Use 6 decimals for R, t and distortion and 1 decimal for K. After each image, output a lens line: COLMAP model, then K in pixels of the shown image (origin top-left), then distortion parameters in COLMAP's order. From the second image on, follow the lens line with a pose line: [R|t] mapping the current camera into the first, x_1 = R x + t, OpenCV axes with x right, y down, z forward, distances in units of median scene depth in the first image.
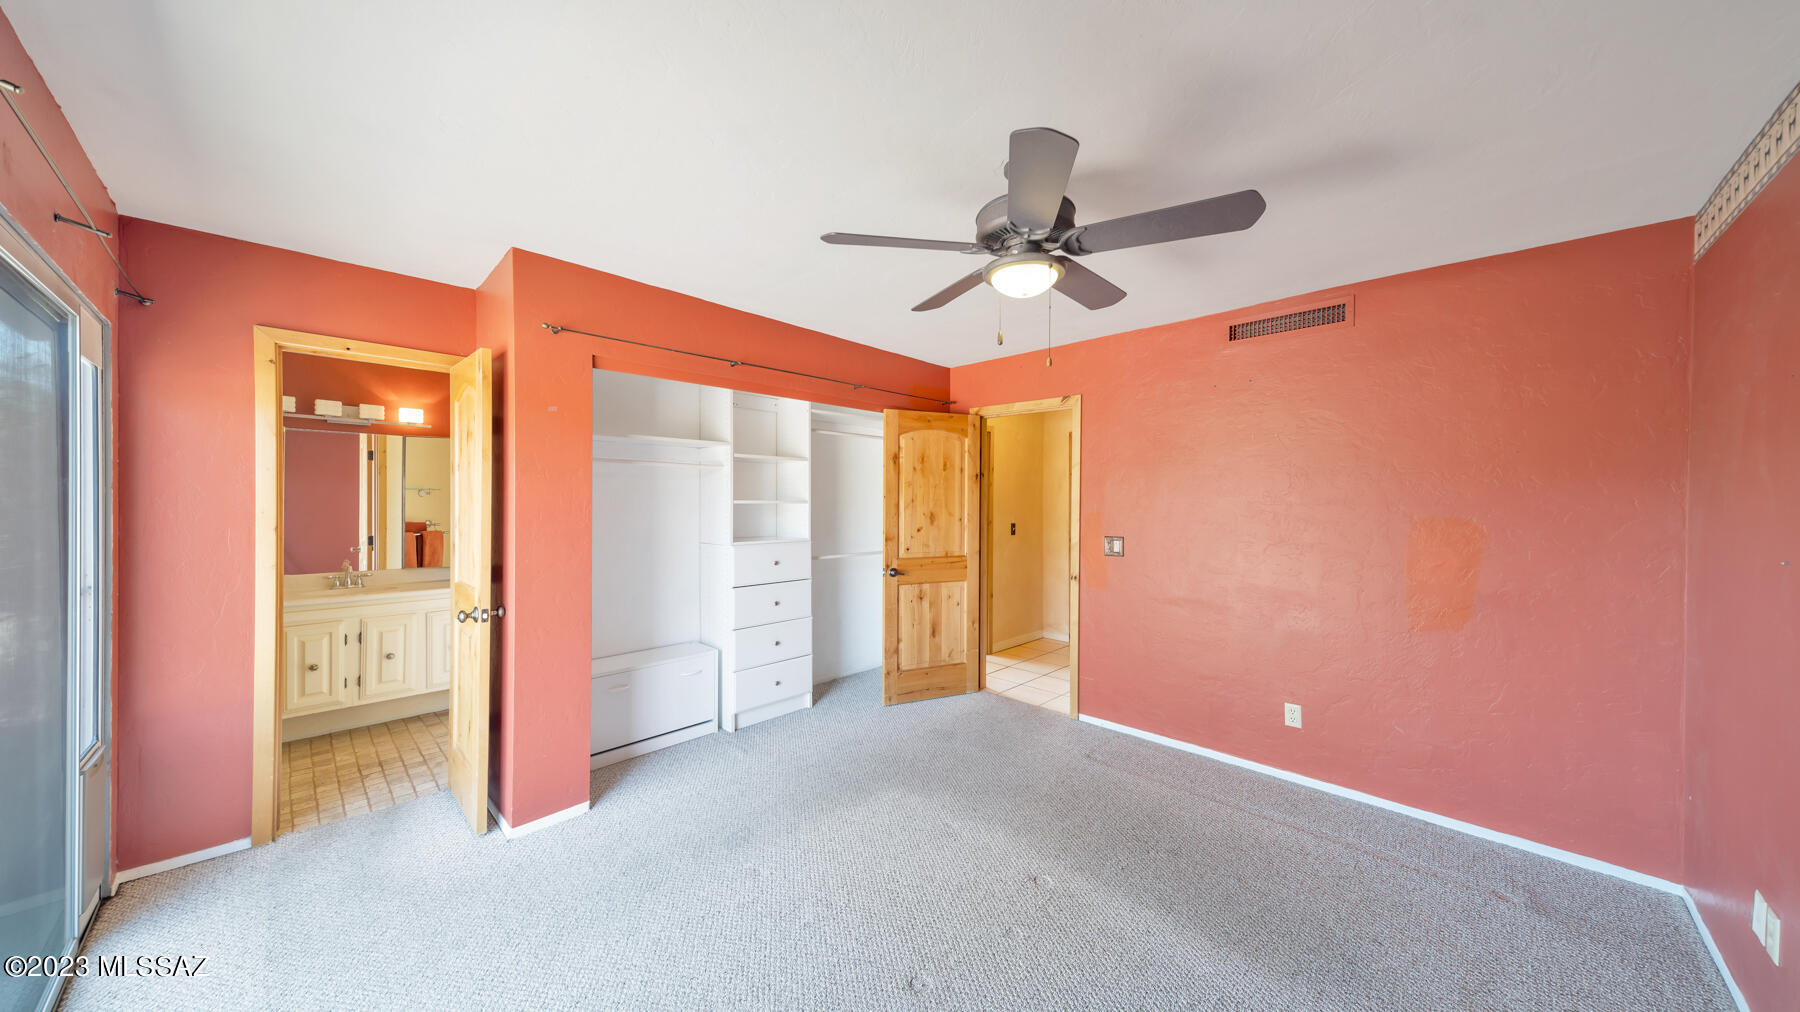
lens RADIAL K [[593.3, 0, 900.3], [0, 593.3, 502.9], [0, 0, 1]] dist [0.010370, -0.000066]
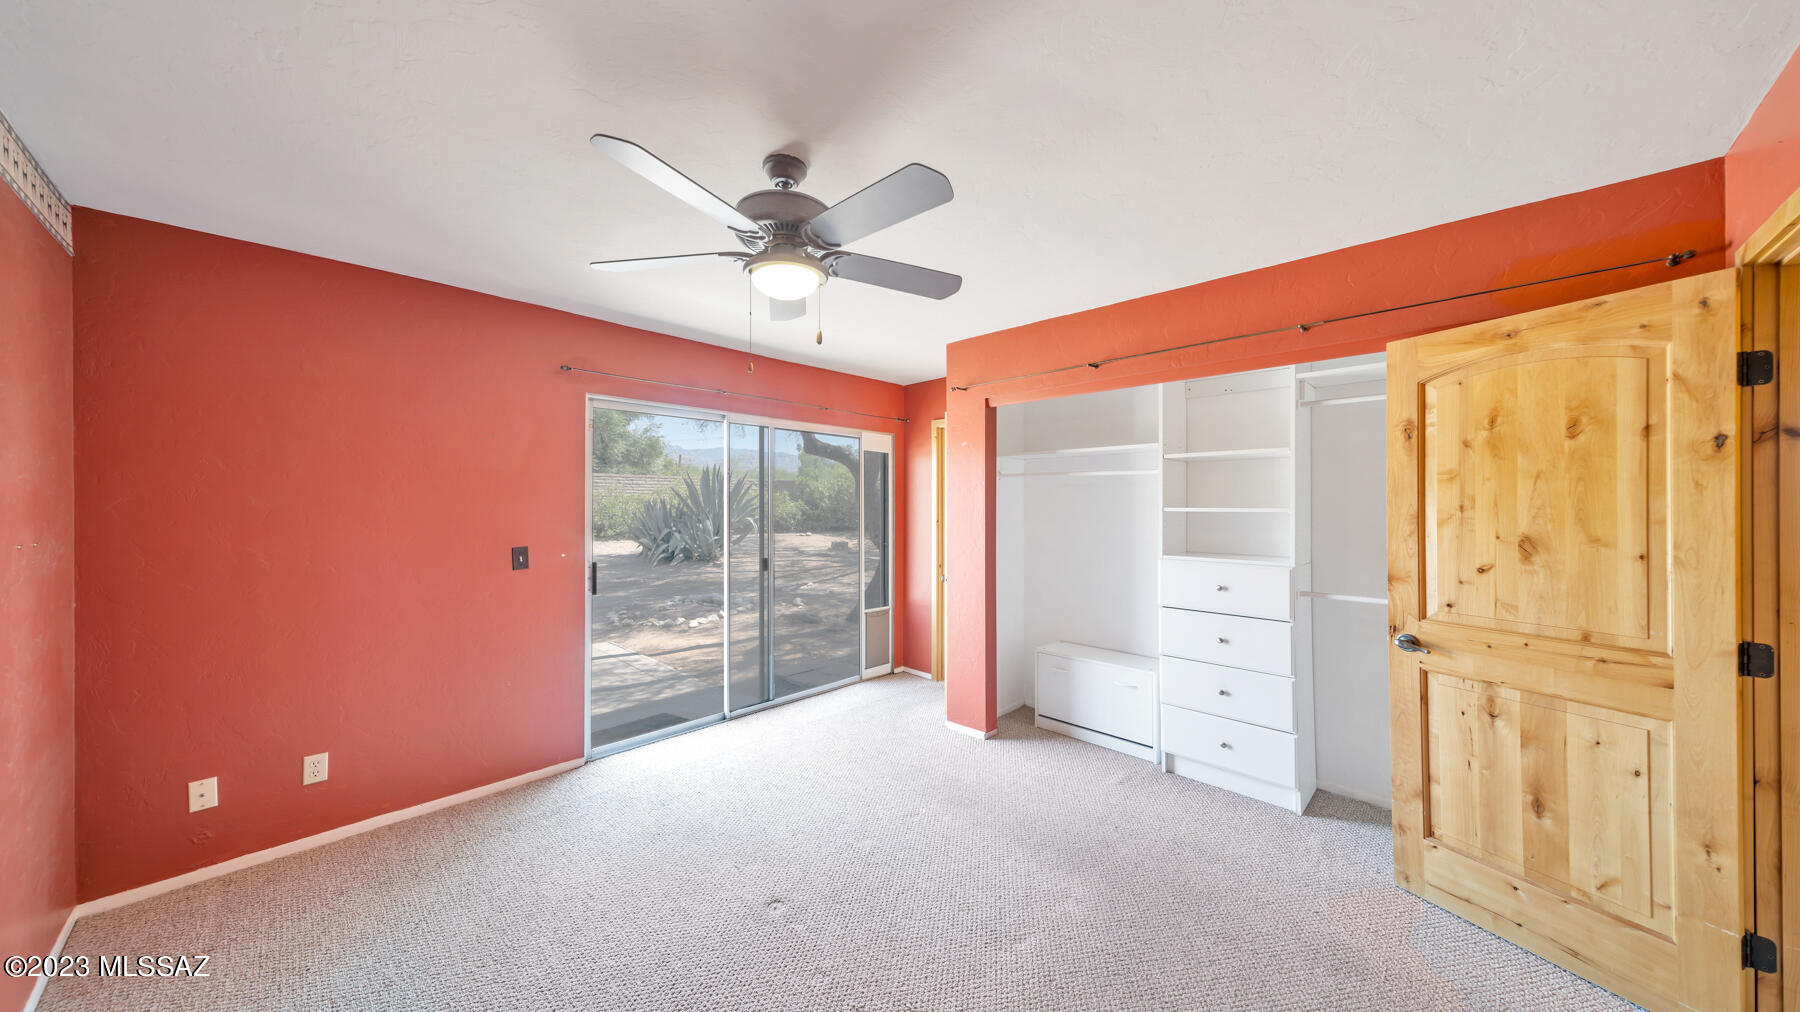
lens RADIAL K [[593.3, 0, 900.3], [0, 593.3, 502.9], [0, 0, 1]] dist [0.010370, -0.000066]
pose [[-0.019408, -0.009730, -0.999764, 0.527210], [-0.009659, 0.999908, -0.009544, 0.000718], [0.999765, 0.009471, -0.019500, 0.538951]]
